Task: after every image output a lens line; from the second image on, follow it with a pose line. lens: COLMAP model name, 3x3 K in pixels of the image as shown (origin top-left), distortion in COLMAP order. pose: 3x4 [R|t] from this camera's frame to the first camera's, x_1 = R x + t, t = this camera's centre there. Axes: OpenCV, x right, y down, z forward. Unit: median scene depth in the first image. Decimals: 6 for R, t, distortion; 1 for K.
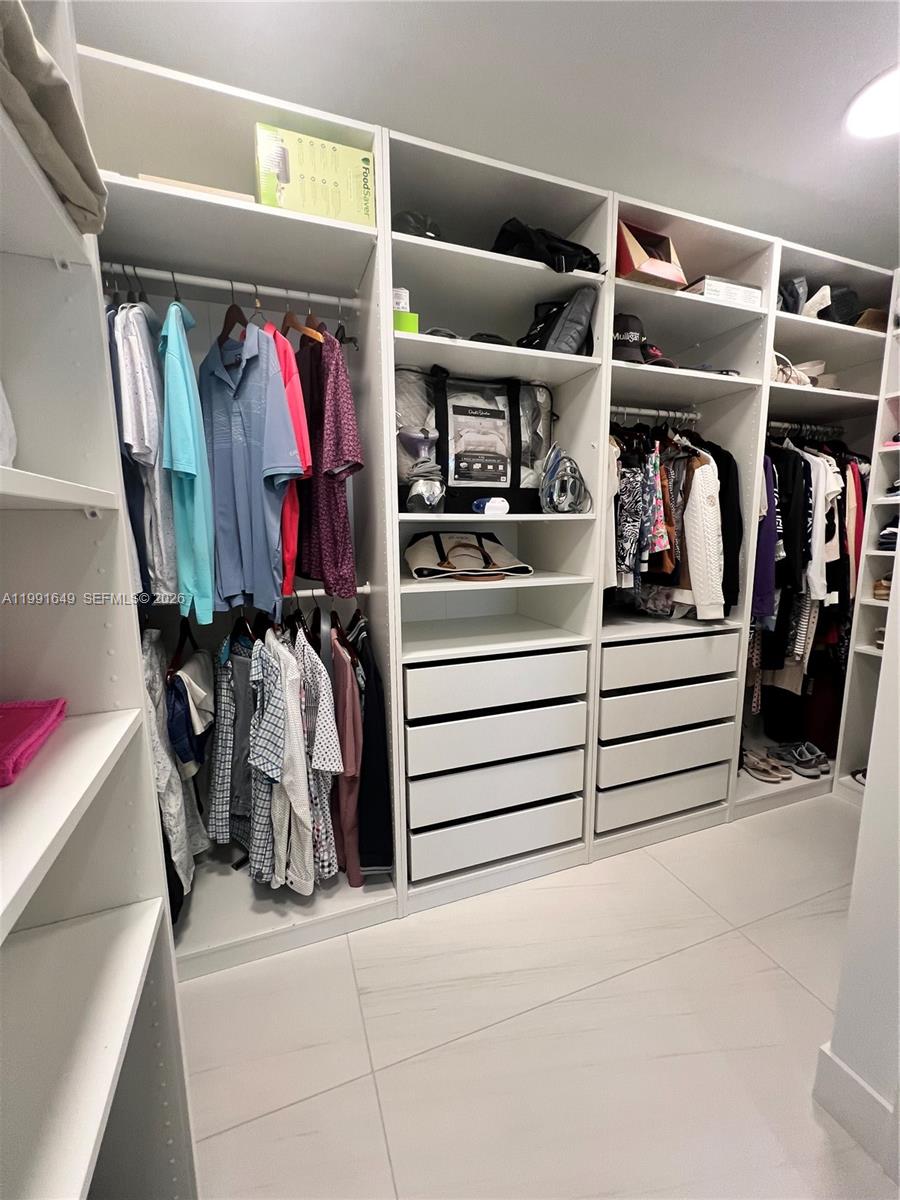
lens RADIAL K [[481.5, 0, 450.0], [0, 481.5, 600.0], [0, 0, 1]] dist [-0.002111, 0.000371]
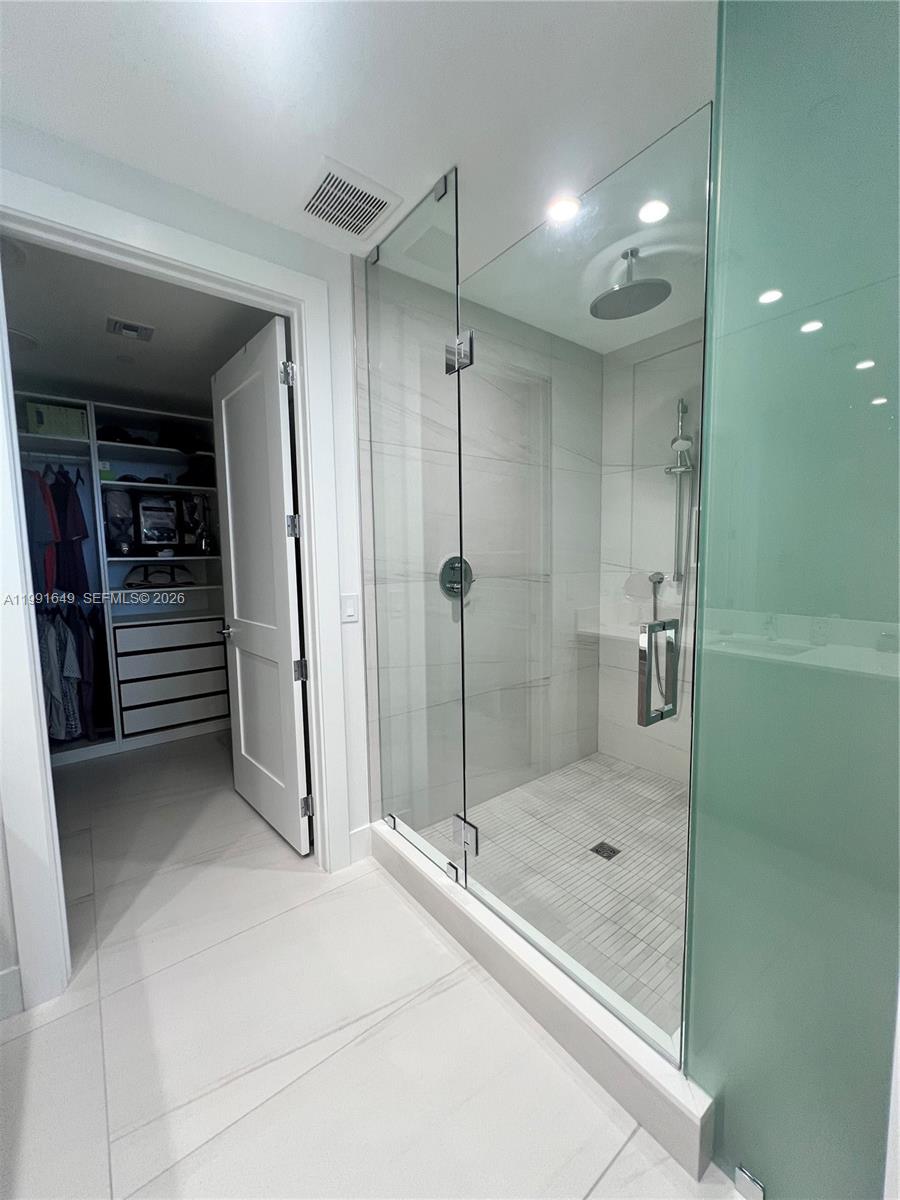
lens RADIAL K [[481.5, 0, 450.0], [0, 481.5, 600.0], [0, 0, 1]] dist [-0.002111, 0.000371]
pose [[0.954345, -0.033856, 0.296782, 0.673189], [0.050281, 0.997587, -0.047885, 0.183525], [-0.294444, 0.060621, 0.953744, -1.438357]]
